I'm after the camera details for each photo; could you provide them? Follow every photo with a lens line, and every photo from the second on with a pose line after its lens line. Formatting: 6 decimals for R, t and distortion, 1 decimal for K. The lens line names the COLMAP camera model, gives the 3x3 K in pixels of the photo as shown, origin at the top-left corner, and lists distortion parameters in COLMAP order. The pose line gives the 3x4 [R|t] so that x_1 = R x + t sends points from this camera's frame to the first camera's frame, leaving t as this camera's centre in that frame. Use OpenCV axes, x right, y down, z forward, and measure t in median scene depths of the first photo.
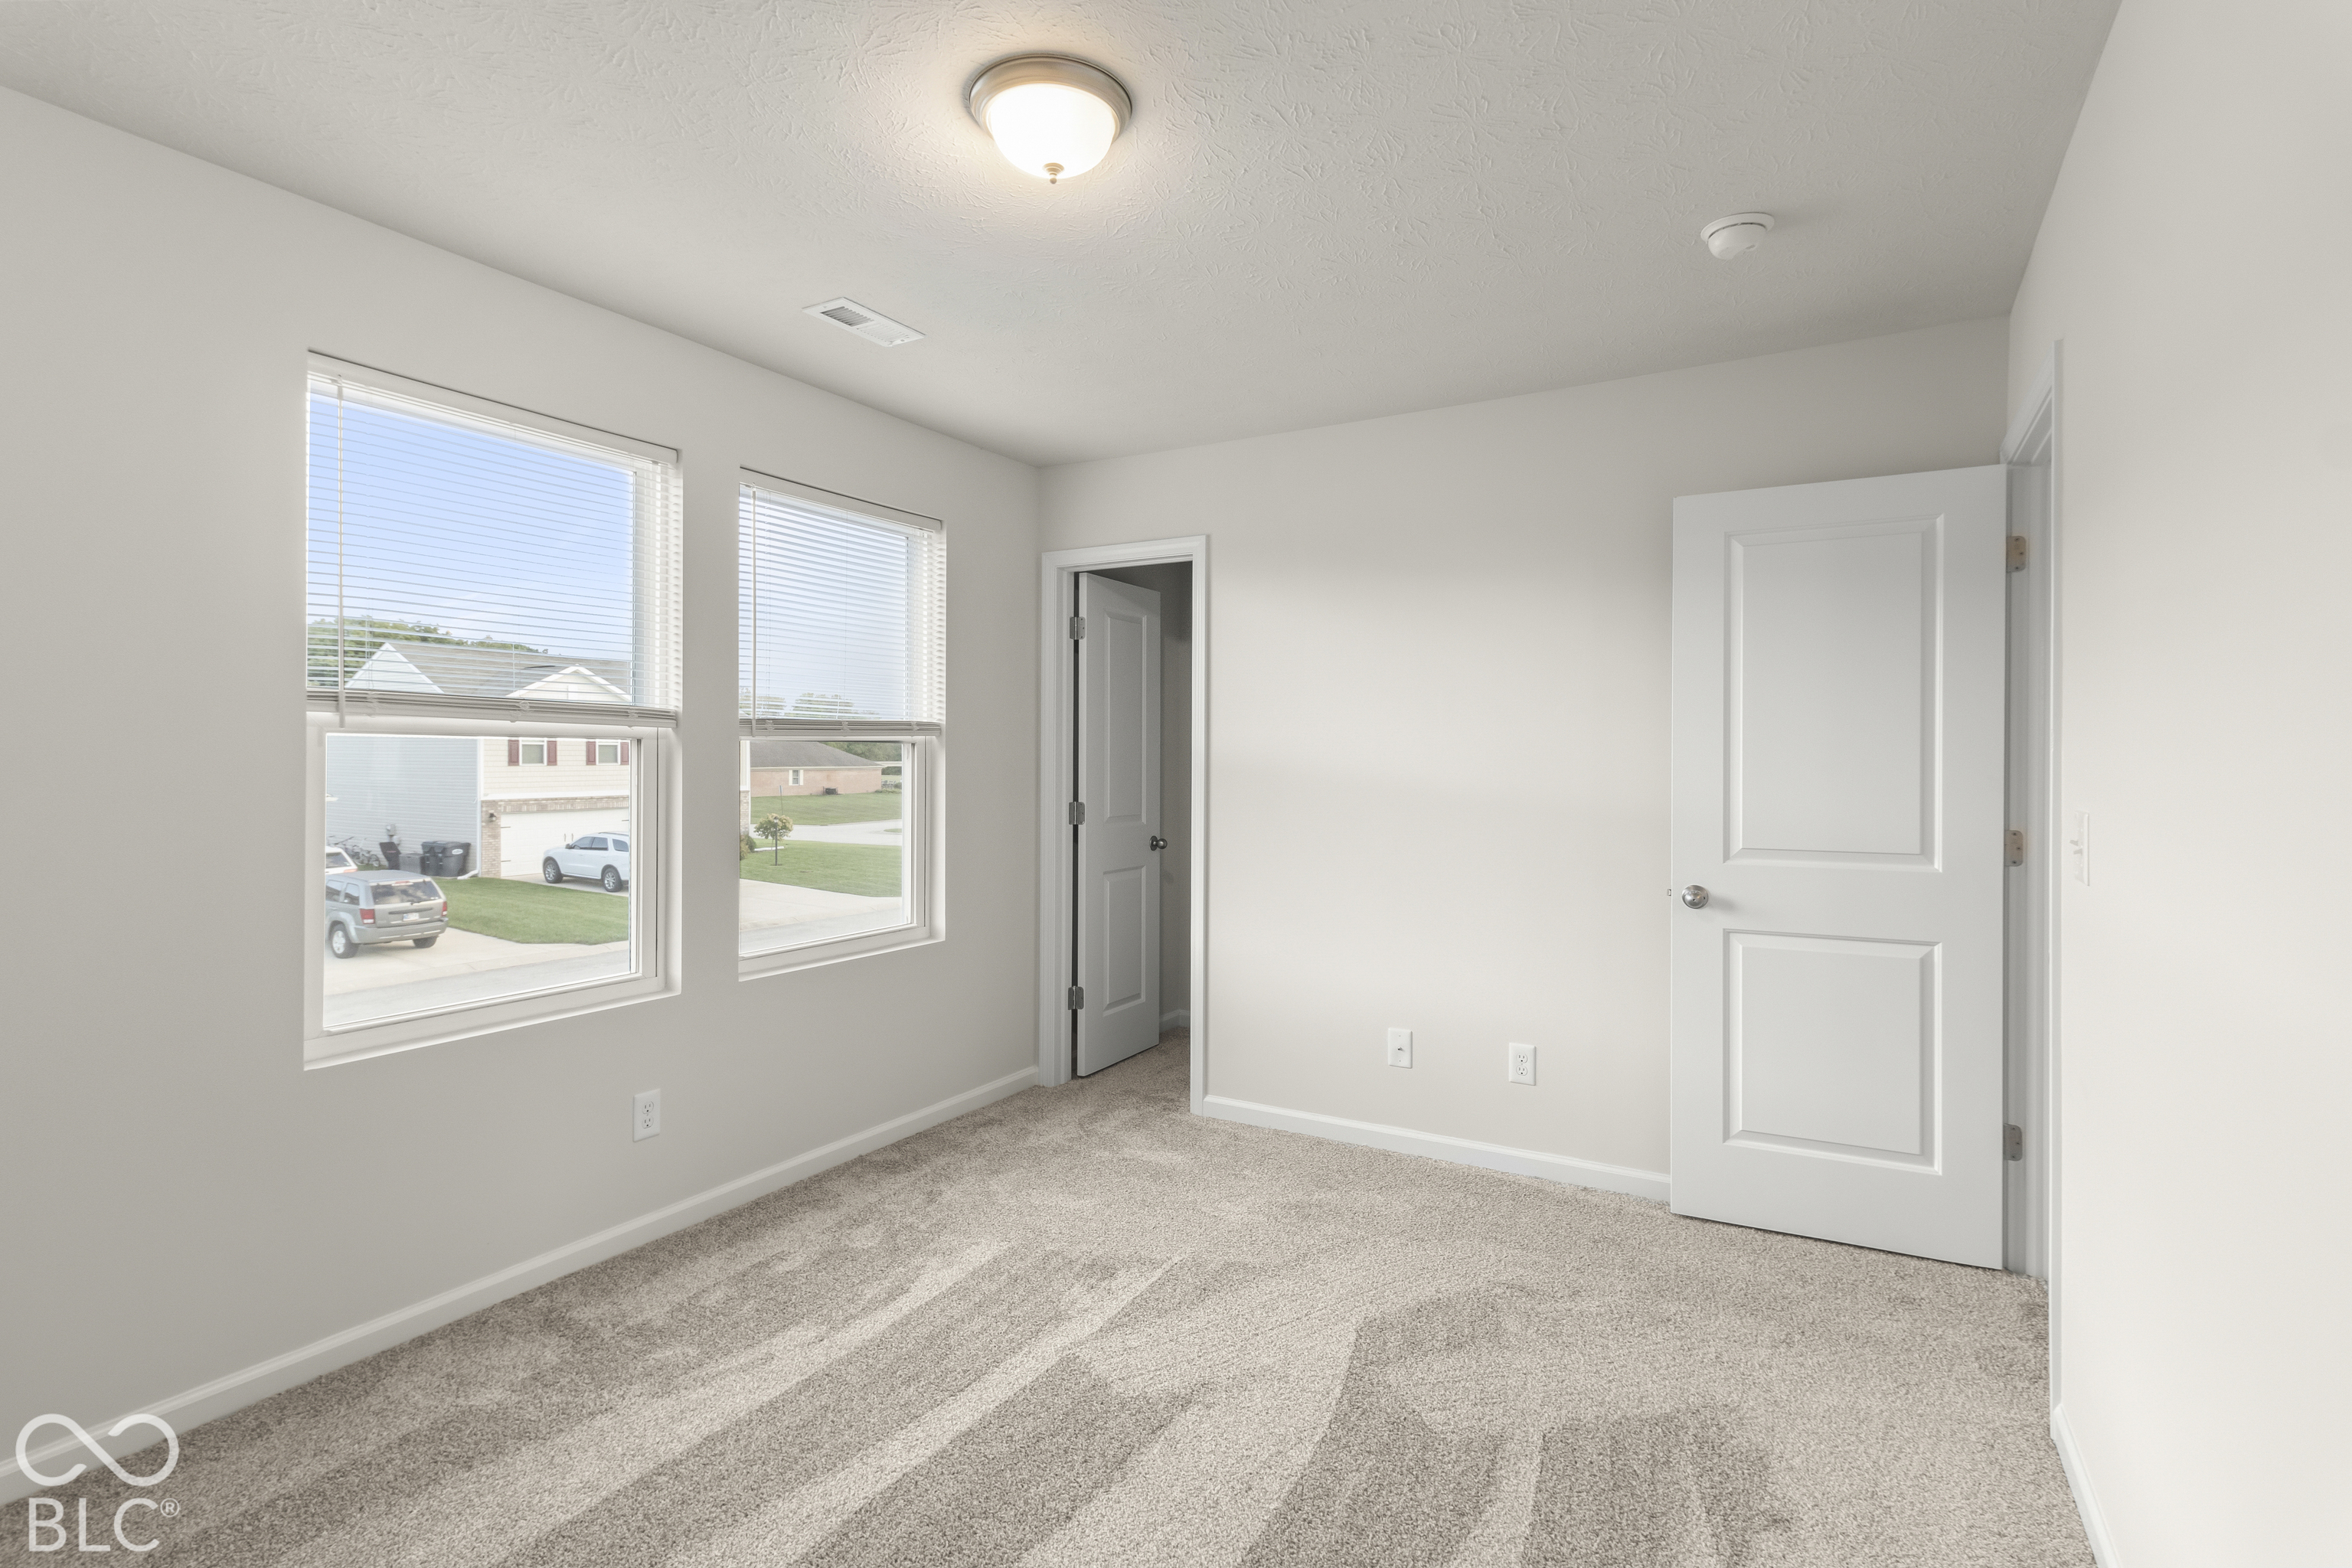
lens RADIAL K [[1105.5, 0, 1147.9], [0, 1105.5, 762.2], [0, 0, 1]] dist [0.003984, 0.000557]
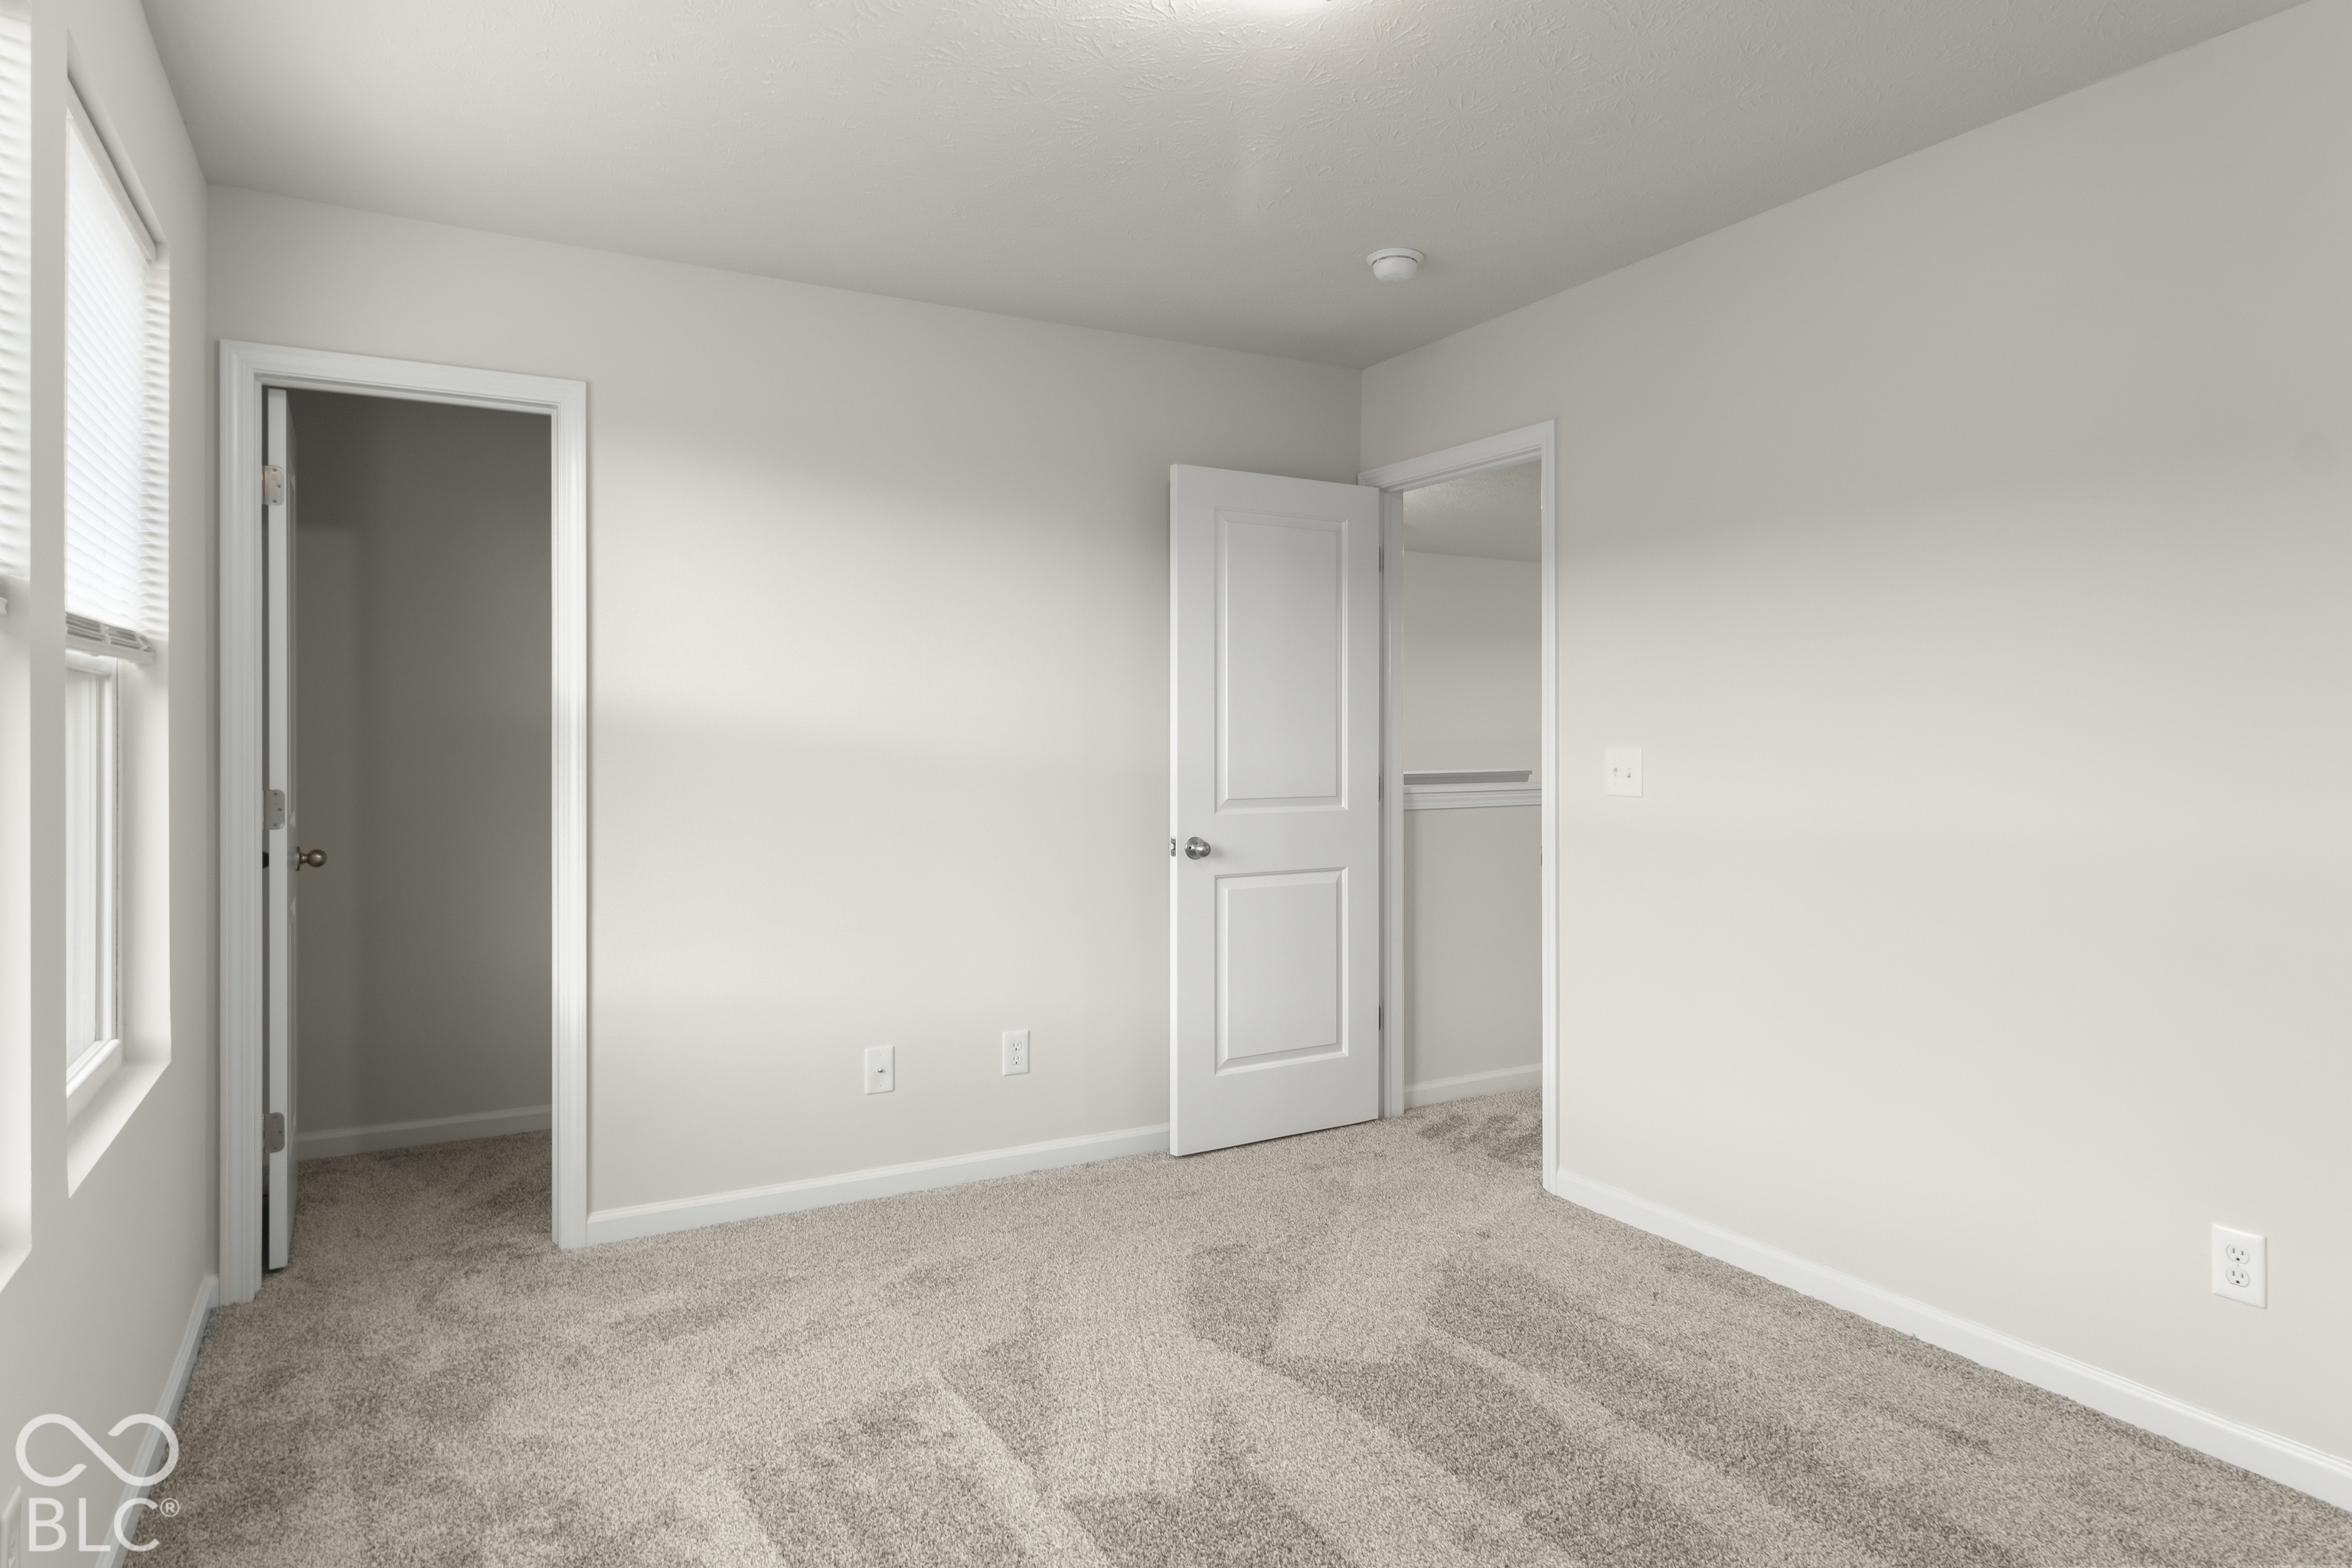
lens RADIAL K [[1343.5, 0, 1172.0], [0, 1343.5, 757.5], [0, 0, 1]] dist [0.004979, -0.003066]
pose [[0.523462, -0.013093, 0.851948, -0.589720], [0.007268, 0.999914, 0.010901, 0.021079], [-0.852018, 0.000485, 0.523513, 0.345757]]
